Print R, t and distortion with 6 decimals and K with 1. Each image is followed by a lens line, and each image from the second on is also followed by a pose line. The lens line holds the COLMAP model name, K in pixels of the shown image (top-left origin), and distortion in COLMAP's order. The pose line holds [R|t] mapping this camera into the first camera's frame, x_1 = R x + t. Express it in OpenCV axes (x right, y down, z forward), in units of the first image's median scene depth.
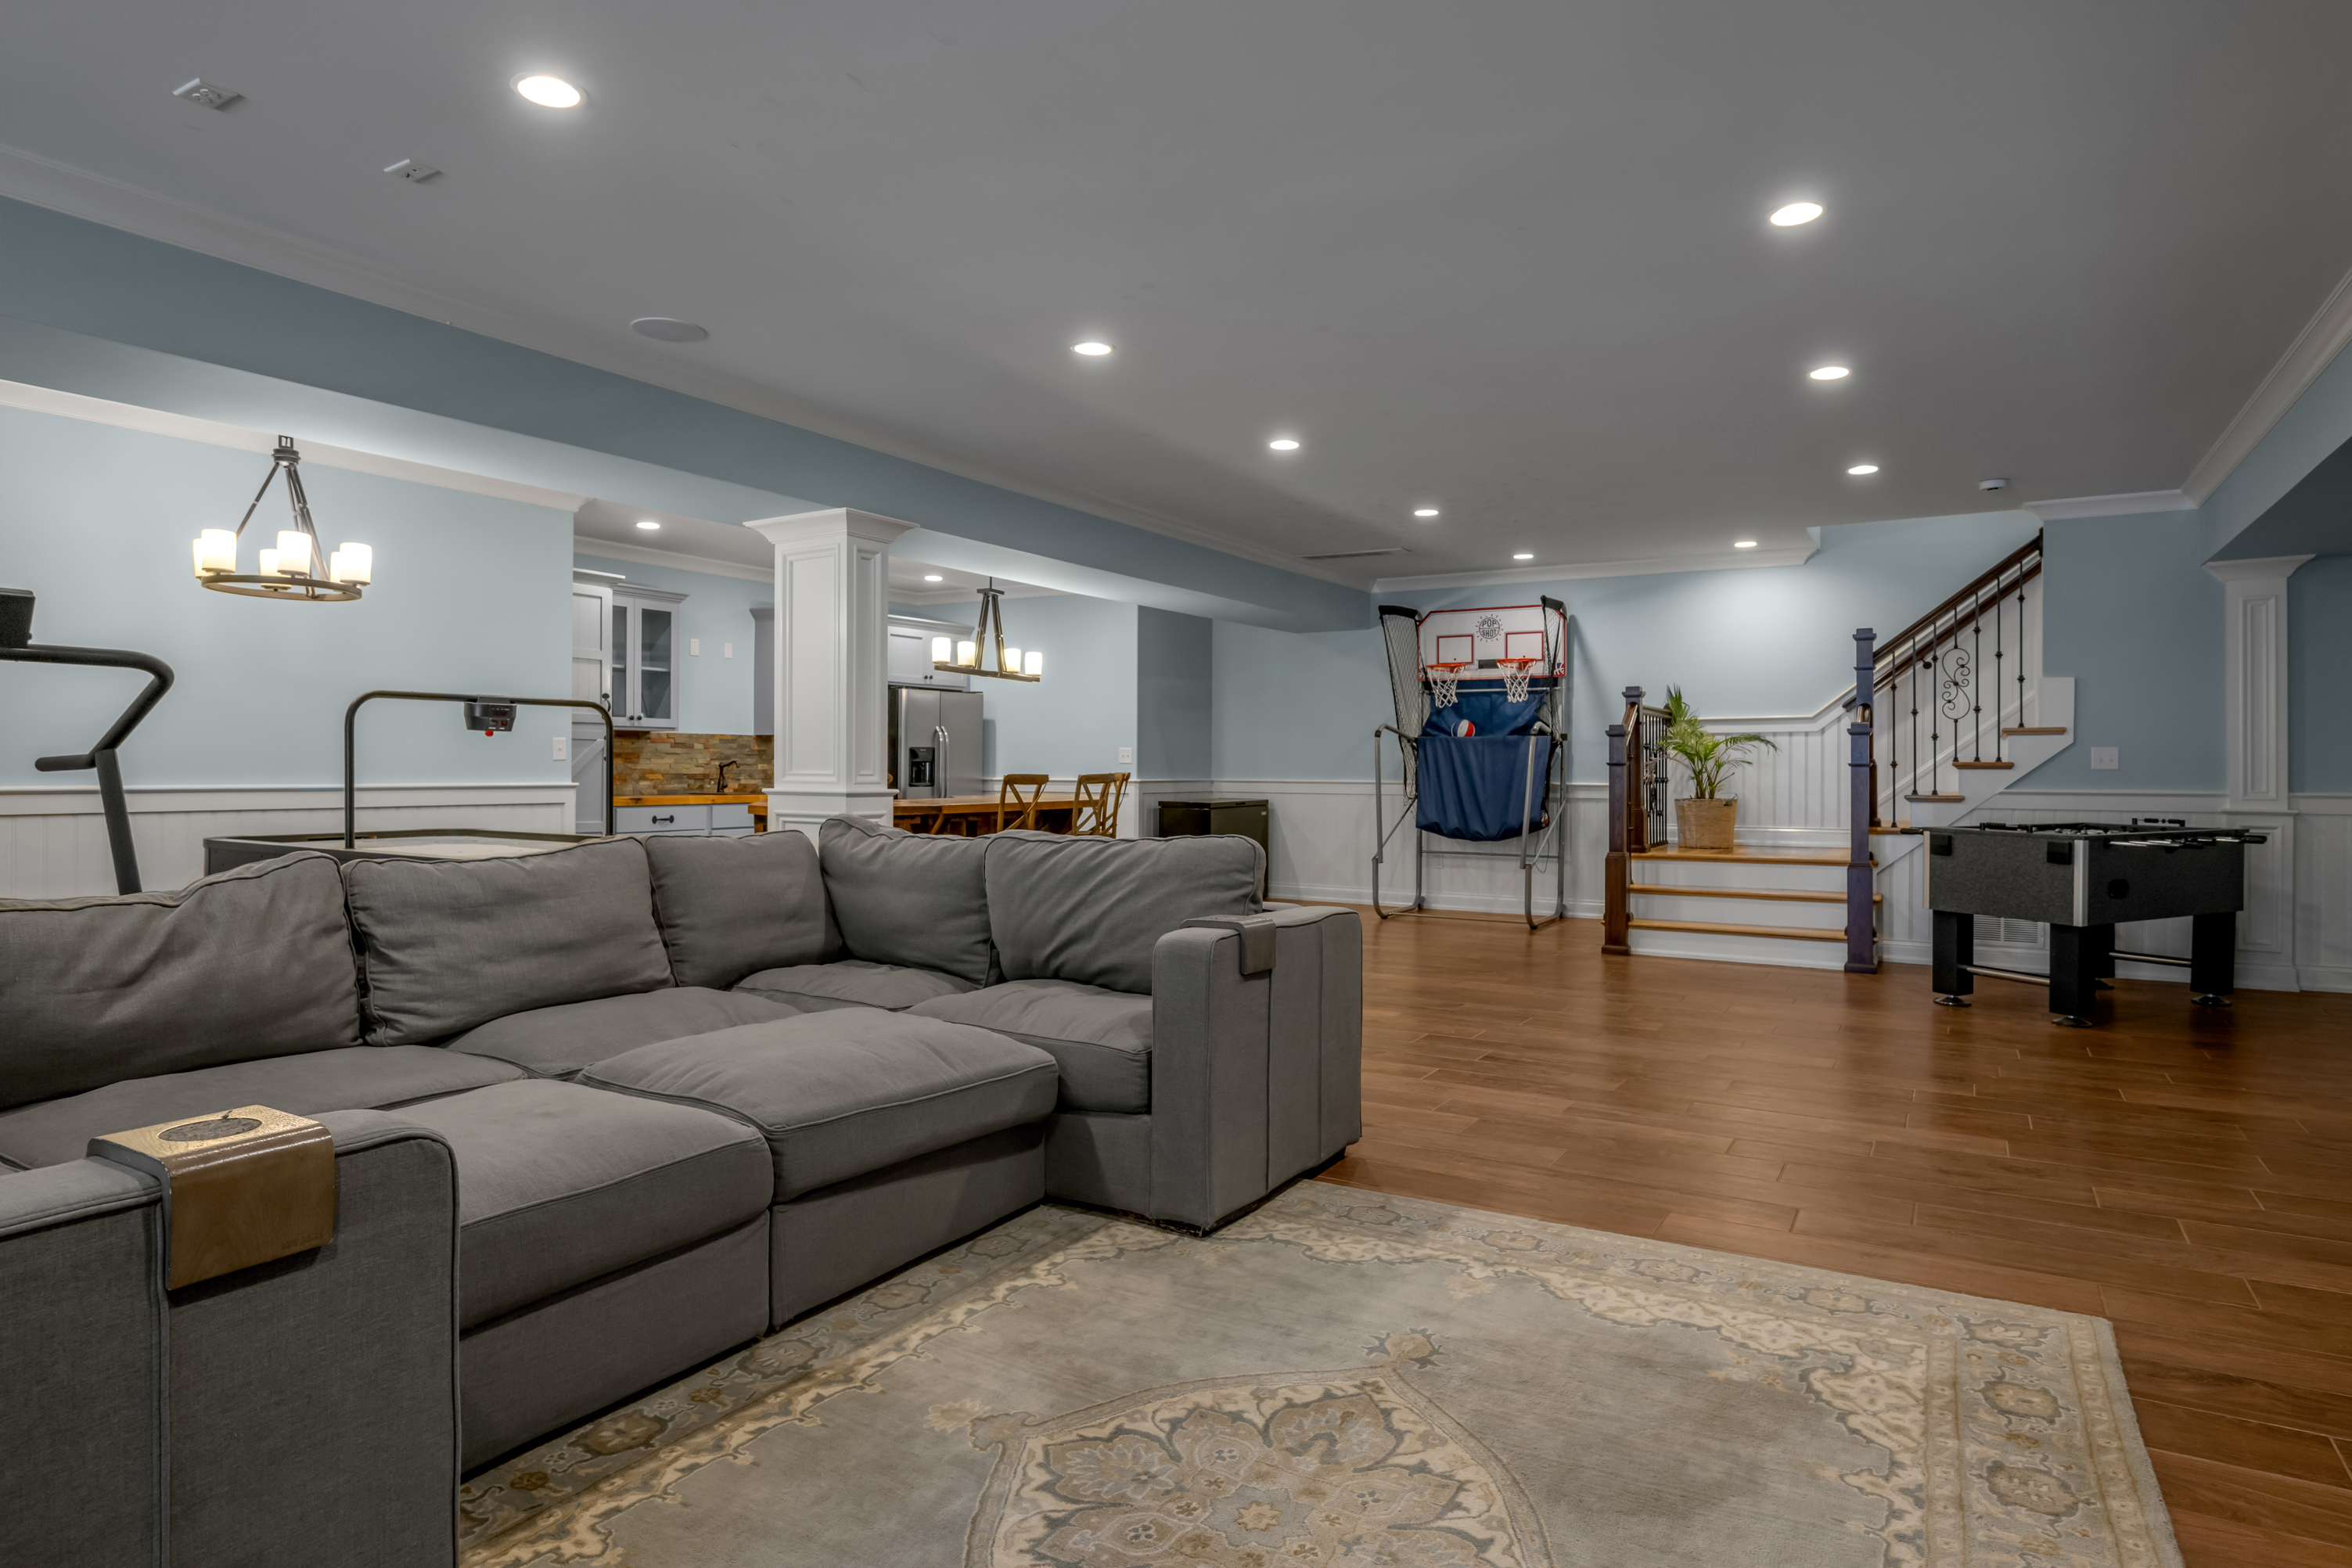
lens RADIAL K [[1313.2, 0, 1194.1], [0, 1313.2, 748.0], [0, 0, 1]] dist [0.002996, -0.000630]
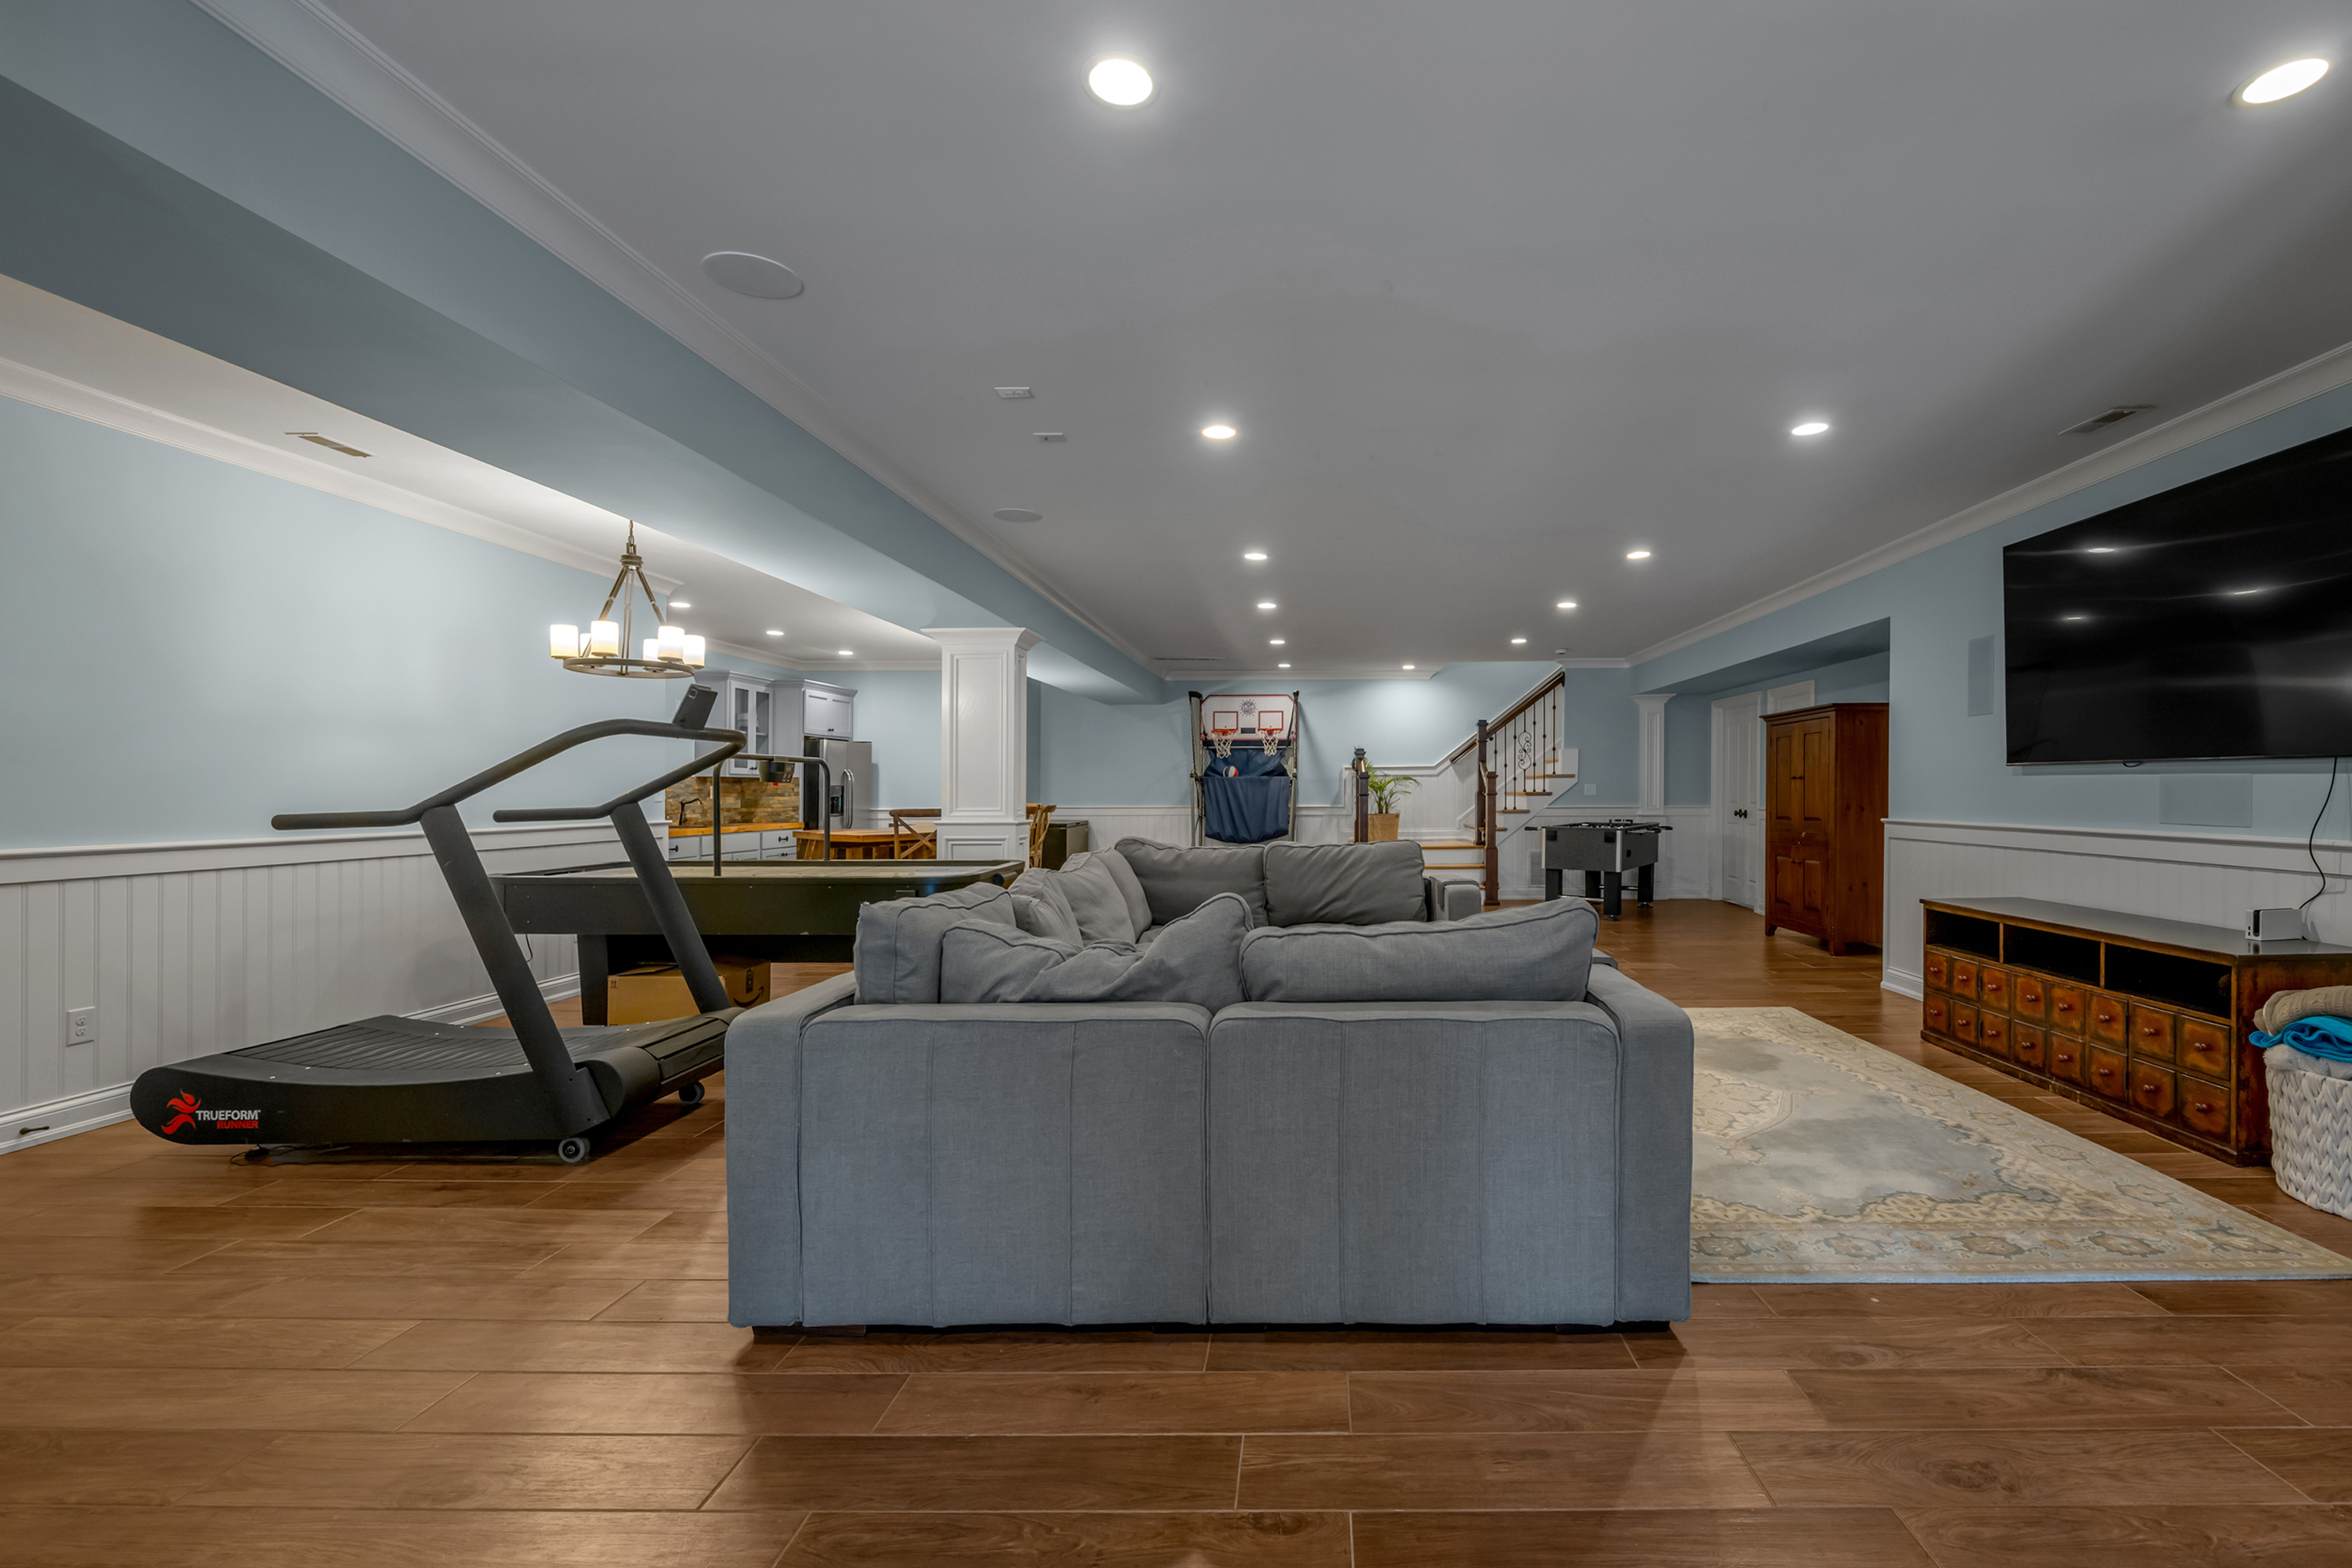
lens RADIAL K [[996.0, 0, 1296.9], [0, 996.0, 807.5], [0, 0, 1]] dist [-0.007841, -0.000075]
pose [[0.870388, -0.016454, 0.492091, -0.402274], [0.000979, 0.999497, 0.031689, -0.012713], [-0.492365, -0.027100, 0.869967, -0.086554]]
